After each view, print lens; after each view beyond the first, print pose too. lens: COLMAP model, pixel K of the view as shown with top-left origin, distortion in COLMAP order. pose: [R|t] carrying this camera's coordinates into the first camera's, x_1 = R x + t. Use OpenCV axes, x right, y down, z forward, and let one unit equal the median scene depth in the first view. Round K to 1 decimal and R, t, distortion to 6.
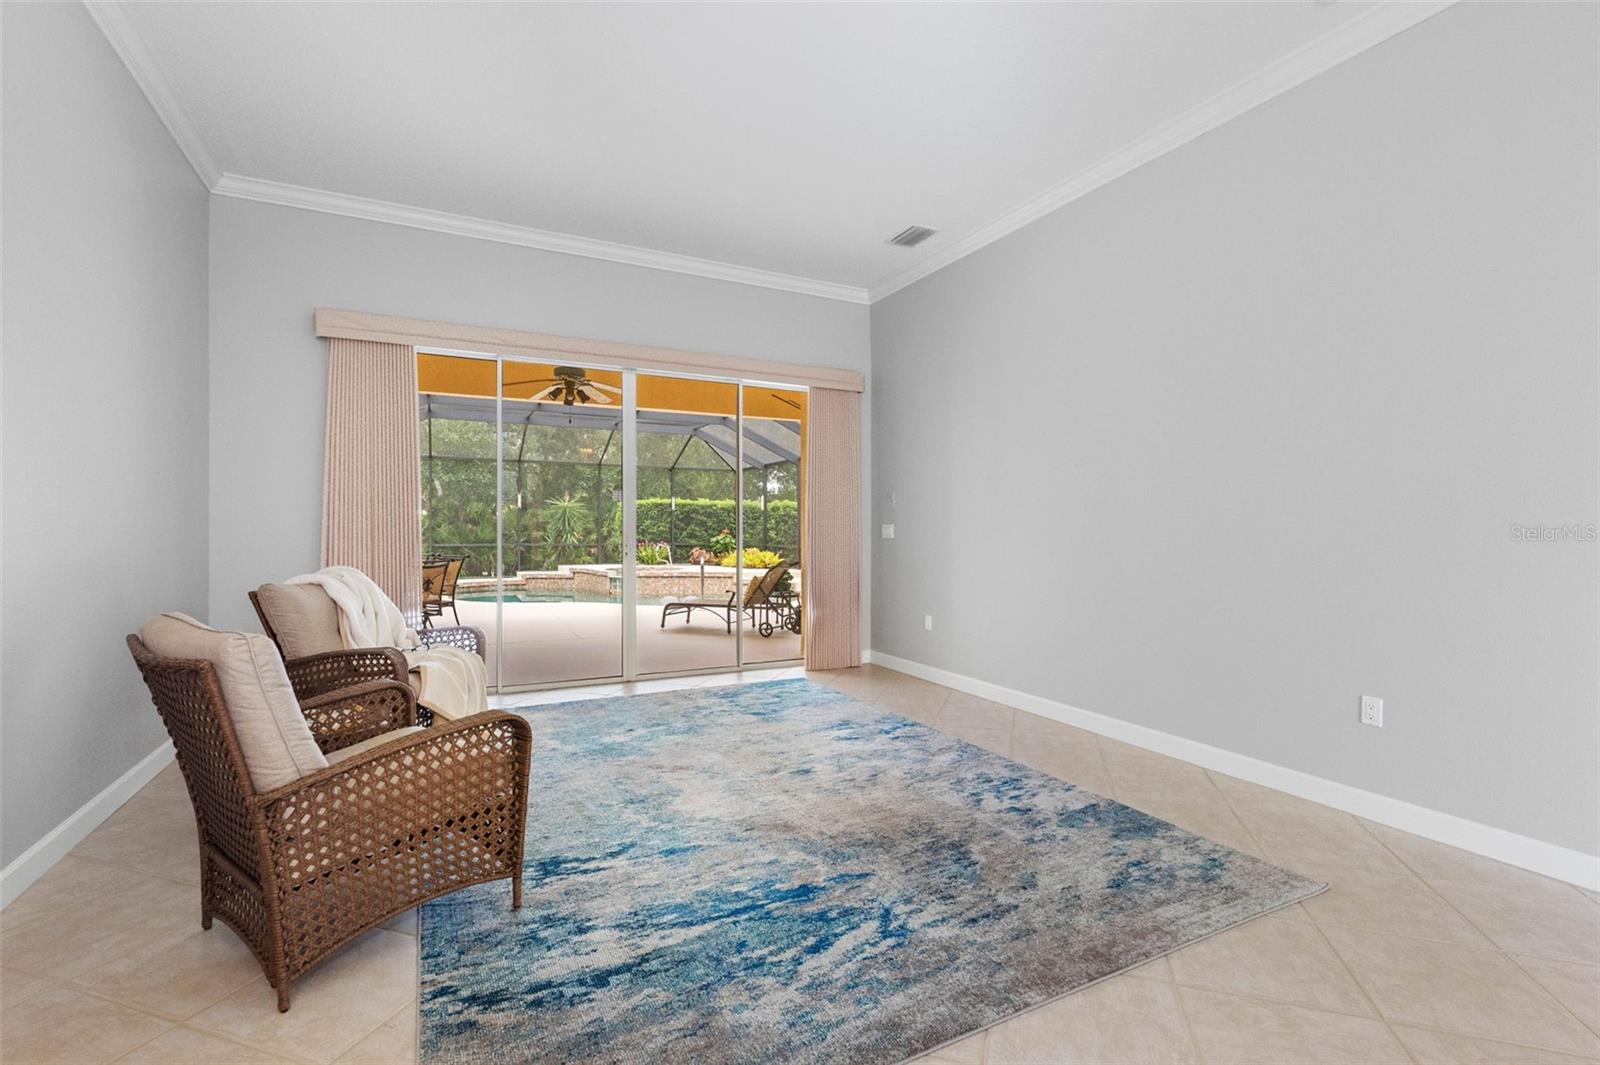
lens RADIAL K [[721.1, 0, 791.1], [0, 721.1, 528.1], [0, 0, 1]] dist [-0.002681, -0.000177]
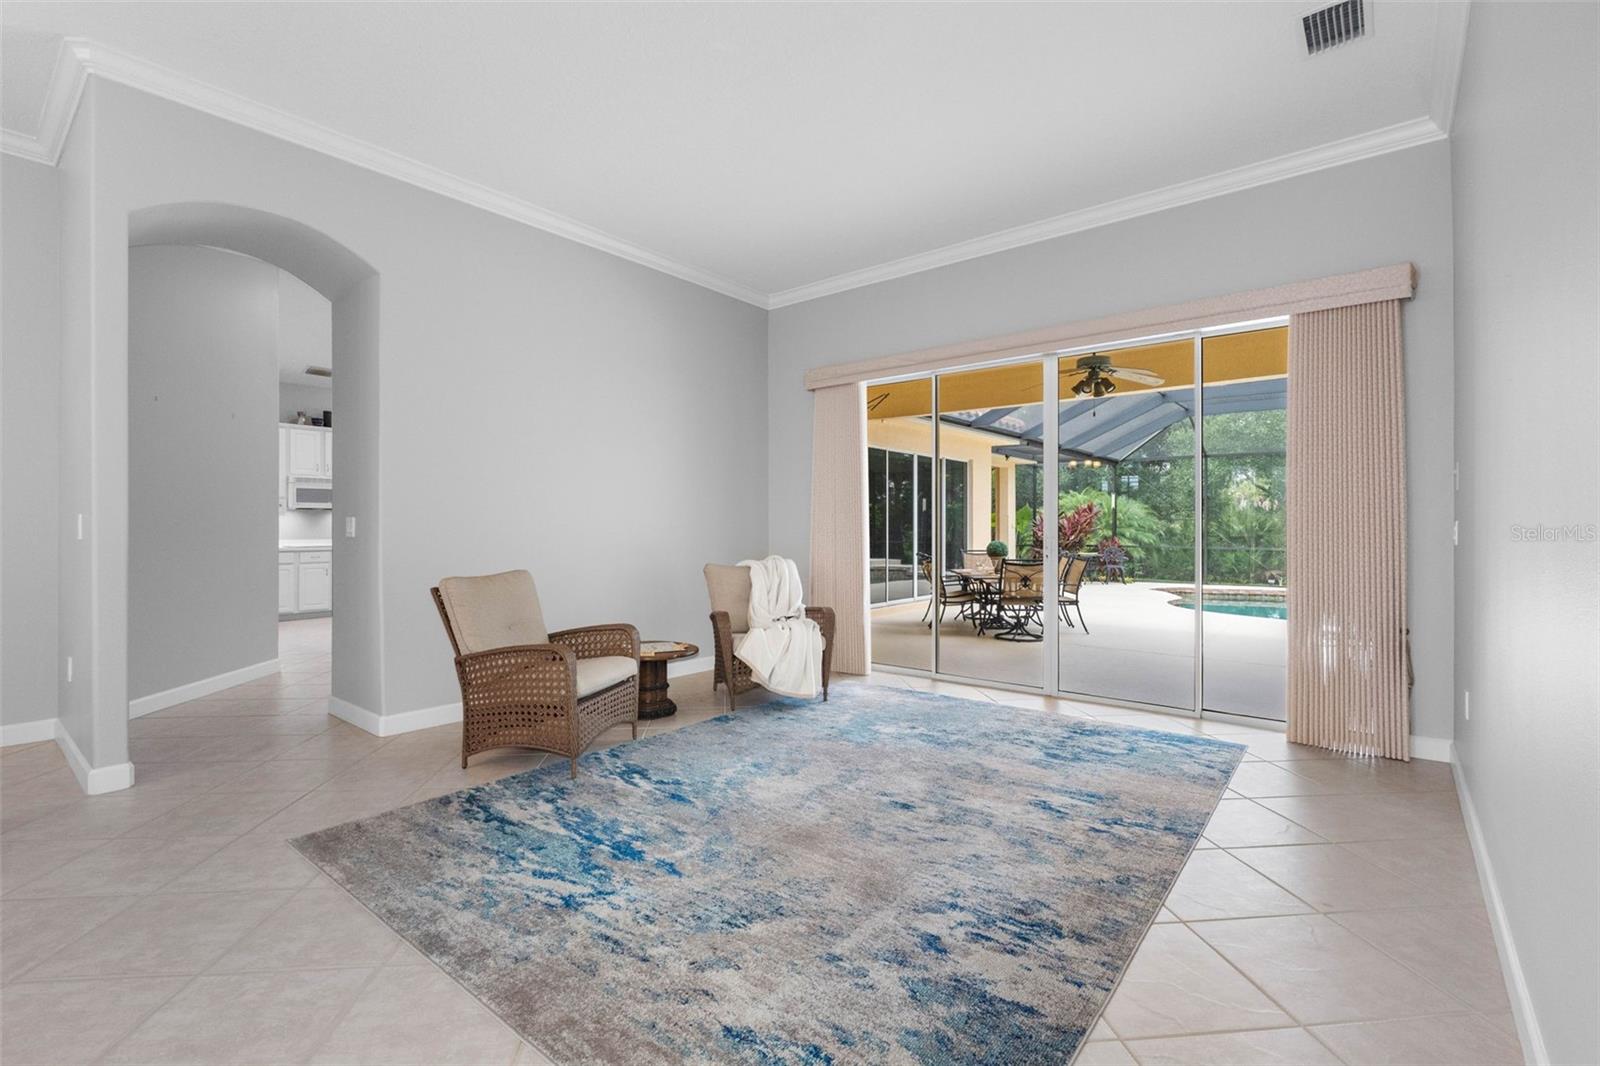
lens RADIAL K [[721.1, 0, 791.1], [0, 721.1, 528.6], [0, 0, 1]] dist [-0.002681, -0.000177]
pose [[0.399319, -0.001468, -0.916811, 1.101089], [-0.000918, 0.999998, -0.002001, 0.005941], [0.916812, 0.001640, 0.399316, 0.759300]]
